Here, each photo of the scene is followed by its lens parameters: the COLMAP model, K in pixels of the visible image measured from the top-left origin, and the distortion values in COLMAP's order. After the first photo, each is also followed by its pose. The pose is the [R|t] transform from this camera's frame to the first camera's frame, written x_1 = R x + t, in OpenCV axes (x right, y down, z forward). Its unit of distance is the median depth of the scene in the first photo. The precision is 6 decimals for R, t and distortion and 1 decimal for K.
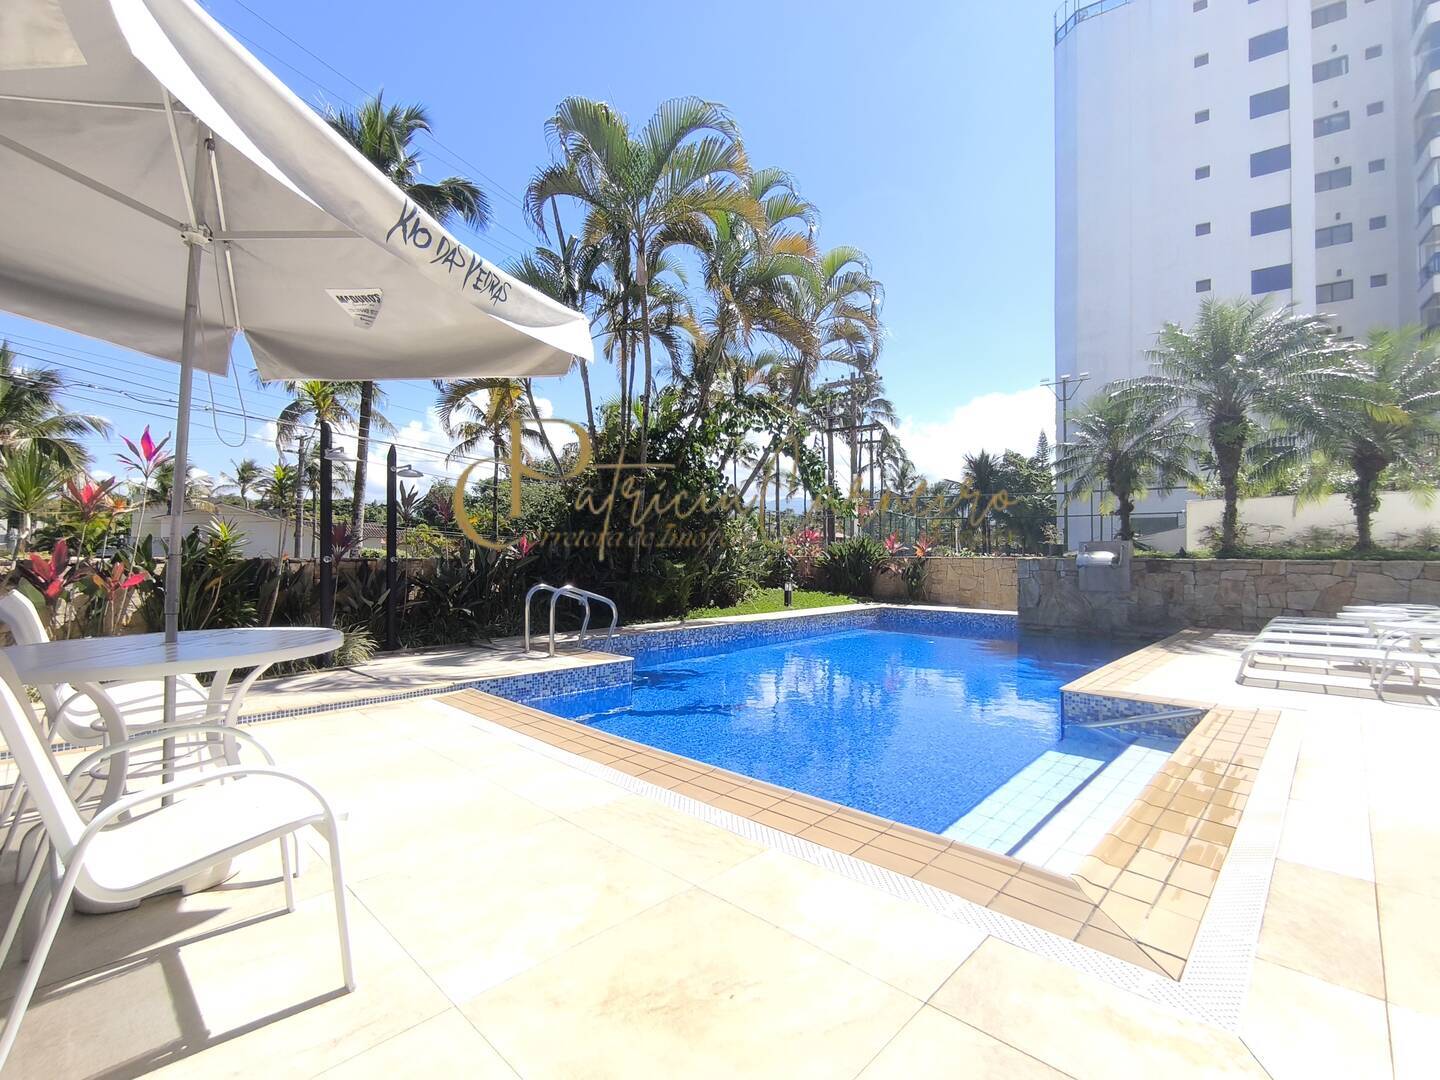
lens RADIAL K [[661.4, 0, 712.4], [0, 661.4, 545.7], [0, 0, 1]] dist [0.000166, 0.001211]
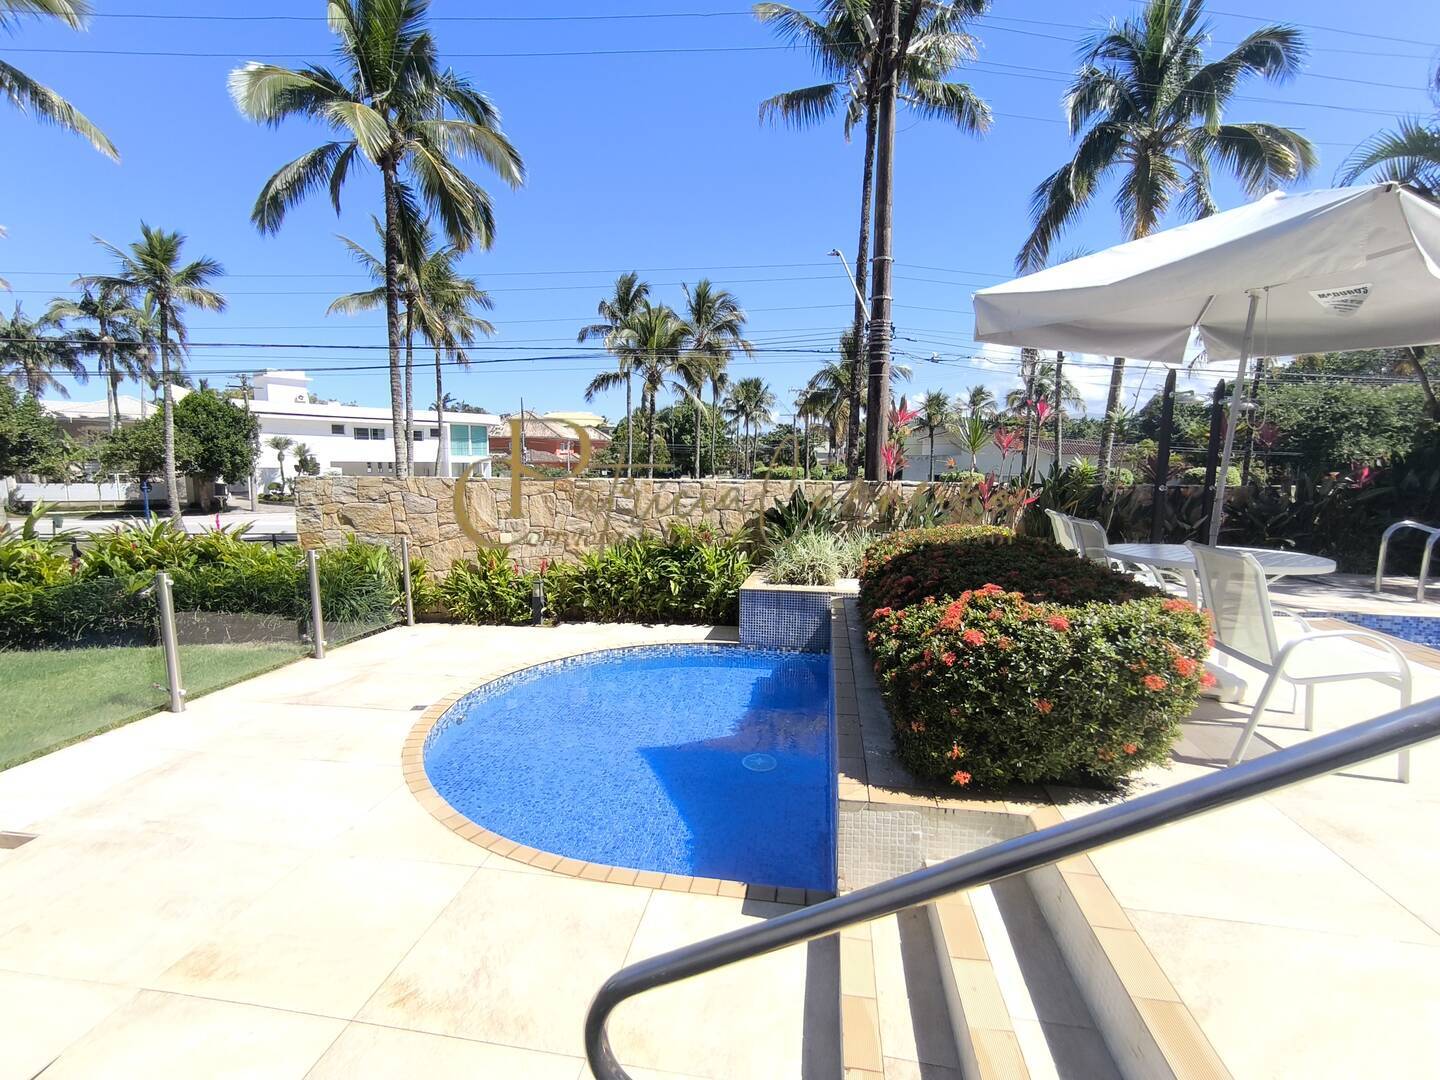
lens RADIAL K [[661.4, 0, 712.4], [0, 661.4, 545.7], [0, 0, 1]] dist [0.000166, 0.001211]
pose [[0.565154, 0.105569, -0.818203, -0.039532], [-0.000441, 0.991817, 0.127665, -0.017285], [0.824985, -0.071789, 0.560576, -0.206858]]
